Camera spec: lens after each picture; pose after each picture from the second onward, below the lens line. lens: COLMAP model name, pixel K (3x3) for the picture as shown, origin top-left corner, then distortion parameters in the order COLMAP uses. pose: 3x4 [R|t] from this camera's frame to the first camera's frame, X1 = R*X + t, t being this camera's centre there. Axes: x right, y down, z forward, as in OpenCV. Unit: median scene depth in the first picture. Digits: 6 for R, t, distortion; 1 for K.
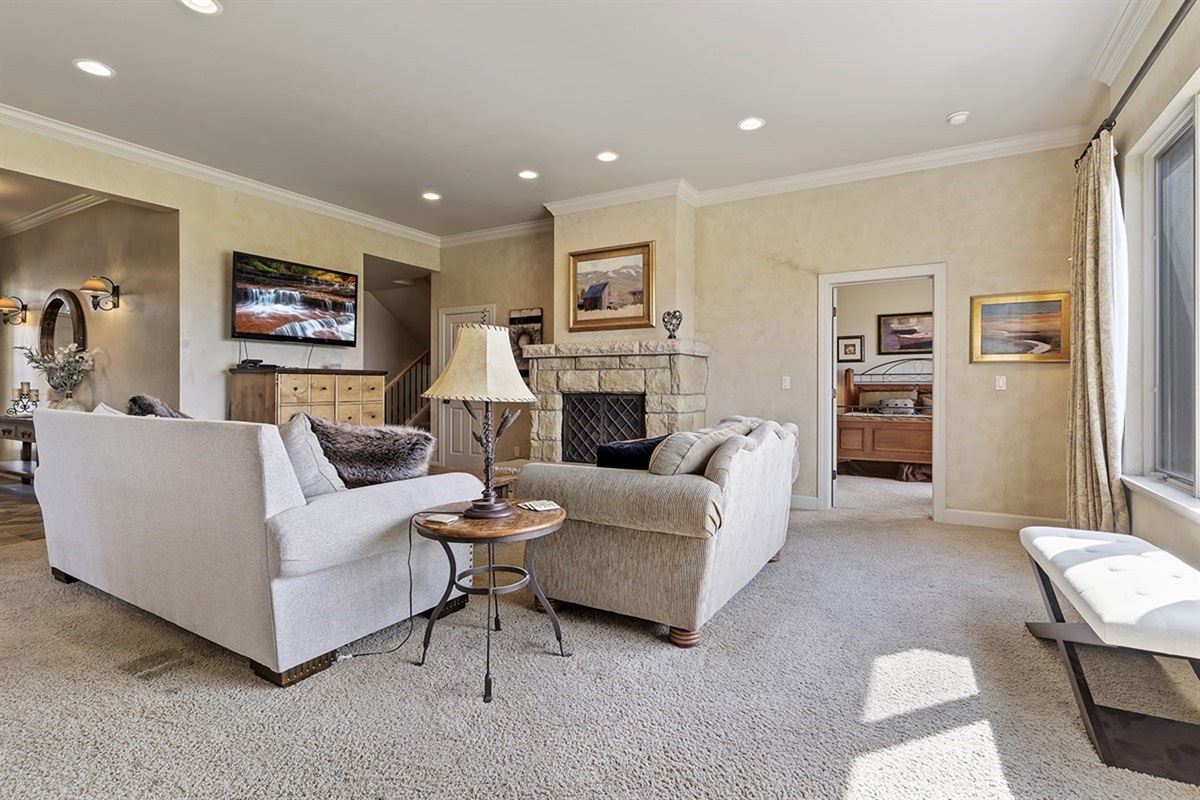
lens RADIAL K [[574.7, 0, 604.6], [0, 574.7, 387.9], [0, 0, 1]] dist [-0.001588, 0.000056]
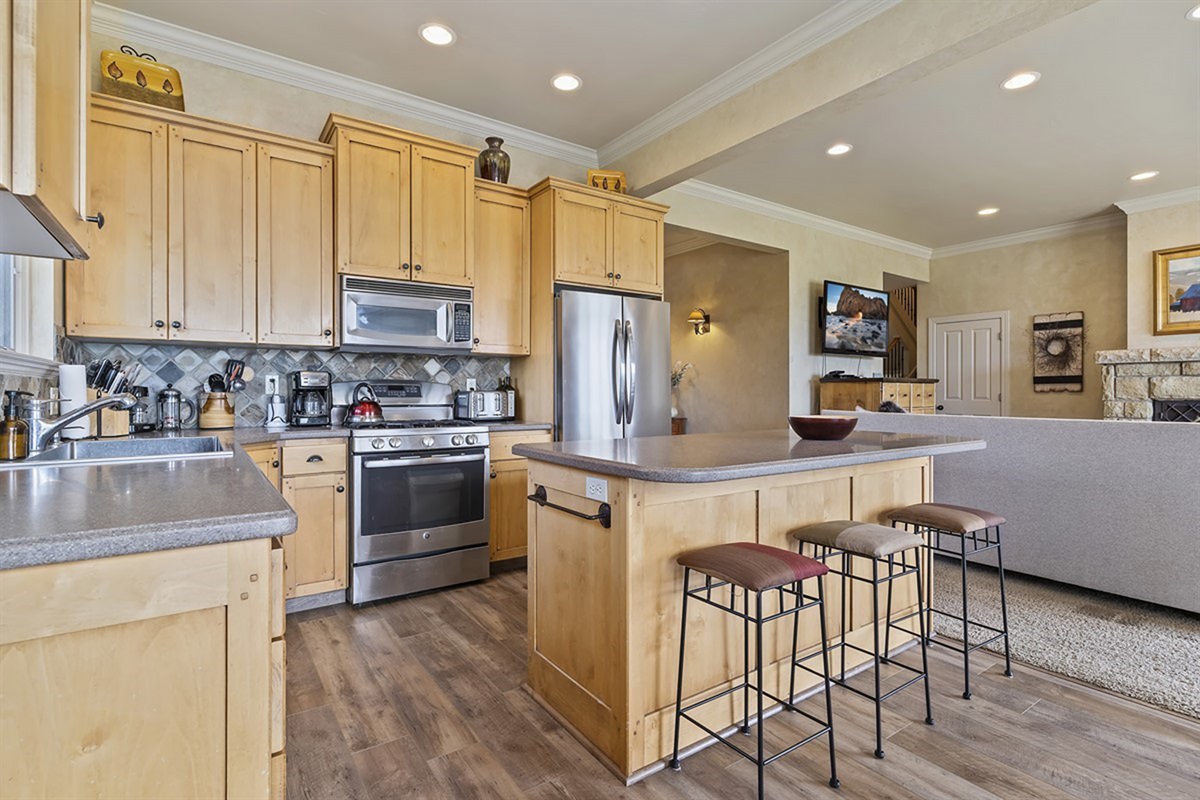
lens RADIAL K [[574.7, 0, 600.3], [0, 574.7, 395.6], [0, 0, 1]] dist [-0.001588, 0.000056]
pose [[0.903967, 0.000370, -0.427603, -0.485350], [0.000490, 0.999998, 0.001902, -0.000998], [0.427603, -0.001929, 0.903965, -0.238743]]
